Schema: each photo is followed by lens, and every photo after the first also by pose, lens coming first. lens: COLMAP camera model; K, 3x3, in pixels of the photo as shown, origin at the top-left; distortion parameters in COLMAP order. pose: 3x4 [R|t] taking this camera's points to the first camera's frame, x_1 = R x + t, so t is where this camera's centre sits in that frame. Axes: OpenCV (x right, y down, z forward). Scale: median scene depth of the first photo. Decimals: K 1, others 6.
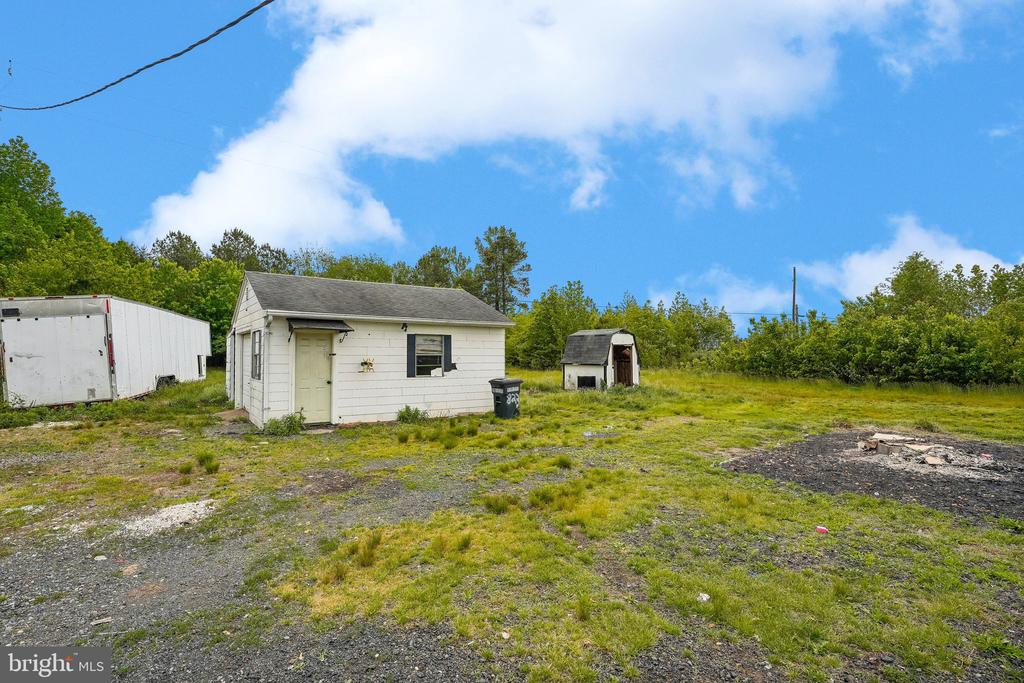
lens RADIAL K [[497.6, 0, 512.0], [0, 497.6, 341.5], [0, 0, 1]] dist [-0.004247, -0.000206]
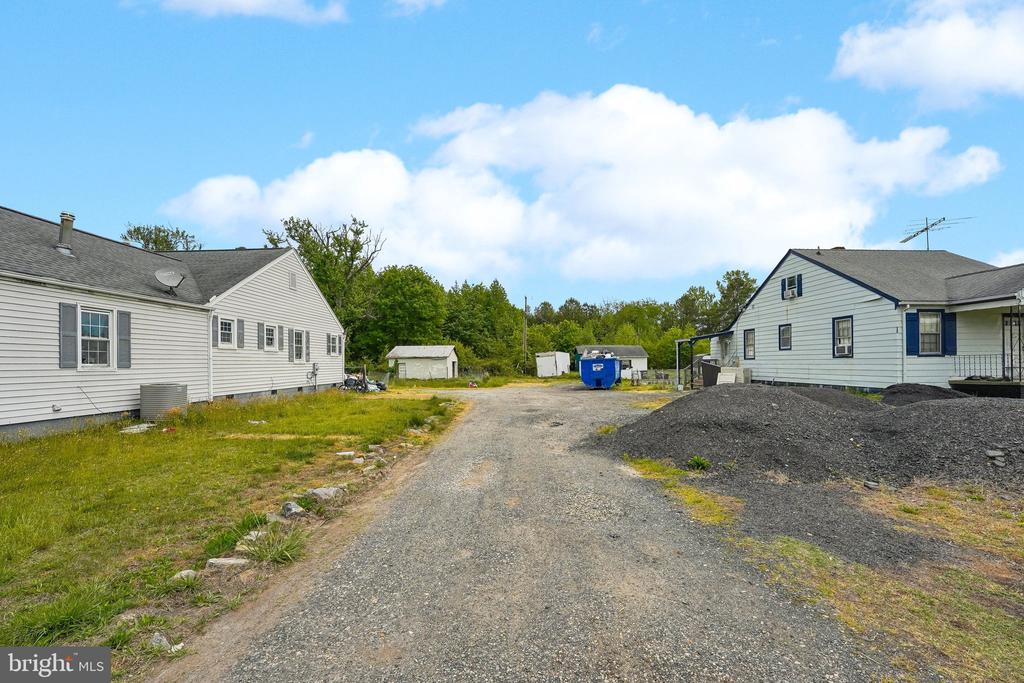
lens RADIAL K [[438.9, 0, 521.7], [0, 438.9, 356.5], [0, 0, 1]] dist [-0.025838, 0.000453]
pose [[0.824338, -0.021197, -0.565701, 0.738423], [0.028924, 0.999571, 0.004695, -0.052101], [0.565359, -0.020232, 0.824597, -1.561704]]
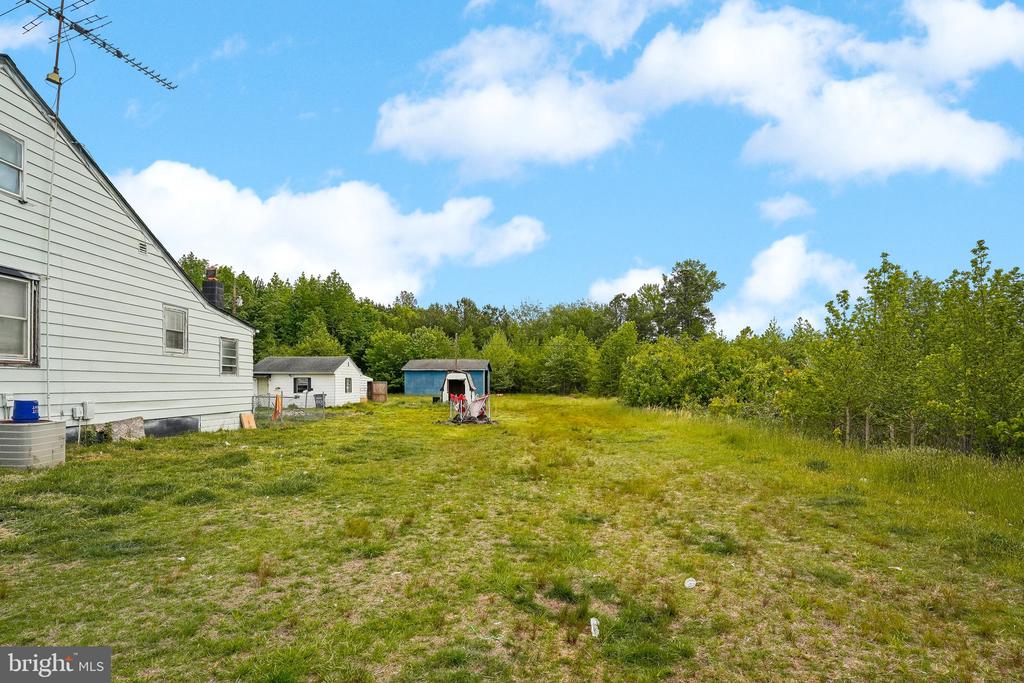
lens RADIAL K [[519.2, 0, 507.0], [0, 519.2, 379.4], [0, 0, 1]] dist [-0.002187, -0.000299]
pose [[0.782642, -0.006937, -0.622433, 1.516774], [0.016214, 0.999826, 0.009245, -0.007245], [0.622261, -0.017328, 0.782618, -0.326020]]
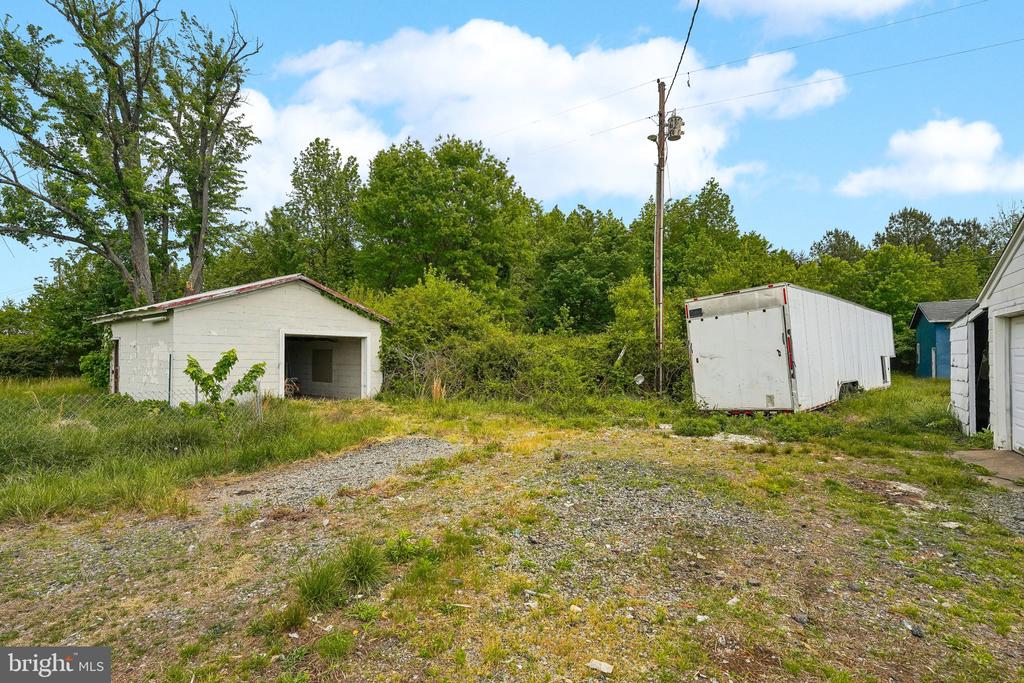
lens RADIAL K [[467.4, 0, 505.0], [0, 467.4, 355.1], [0, 0, 1]] dist [-0.002754, -0.000813]
pose [[0.361415, -0.005391, -0.932389, -0.182543], [0.026995, 0.999625, 0.004684, 0.007396], [0.932014, -0.026862, 0.361425, 0.199099]]
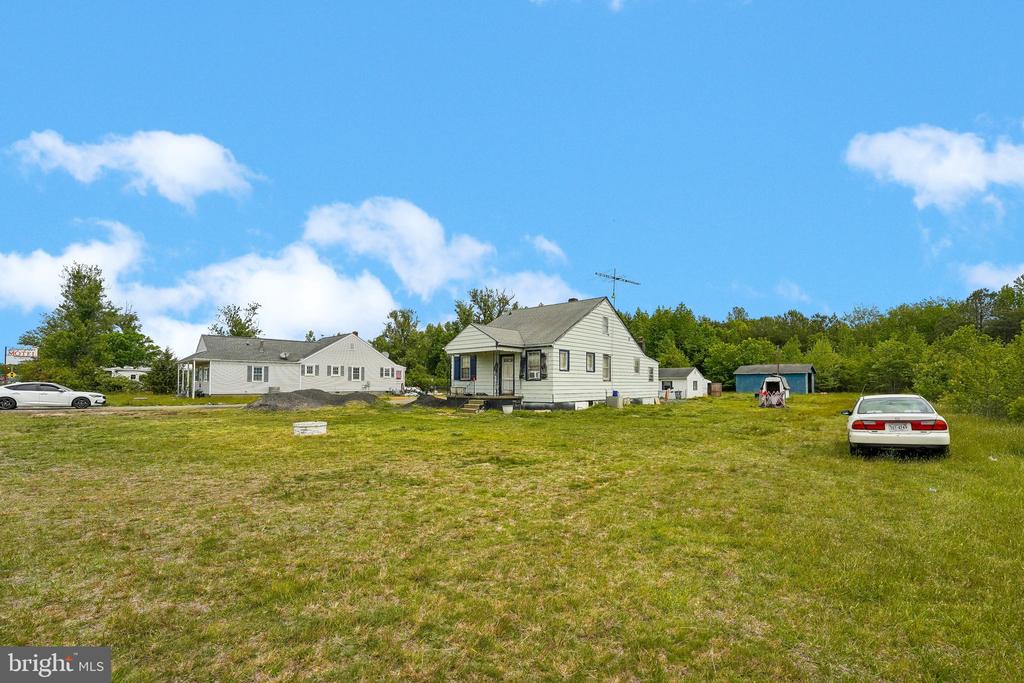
lens RADIAL K [[432.8, 0, 507.2], [0, 432.8, 373.6], [0, 0, 1]] dist [-0.030963, 0.000054]
pose [[0.204519, -0.023659, -0.978577, 2.091983], [0.024331, 0.999522, -0.019080, -0.024844], [0.978560, -0.019907, 0.204997, -0.771960]]
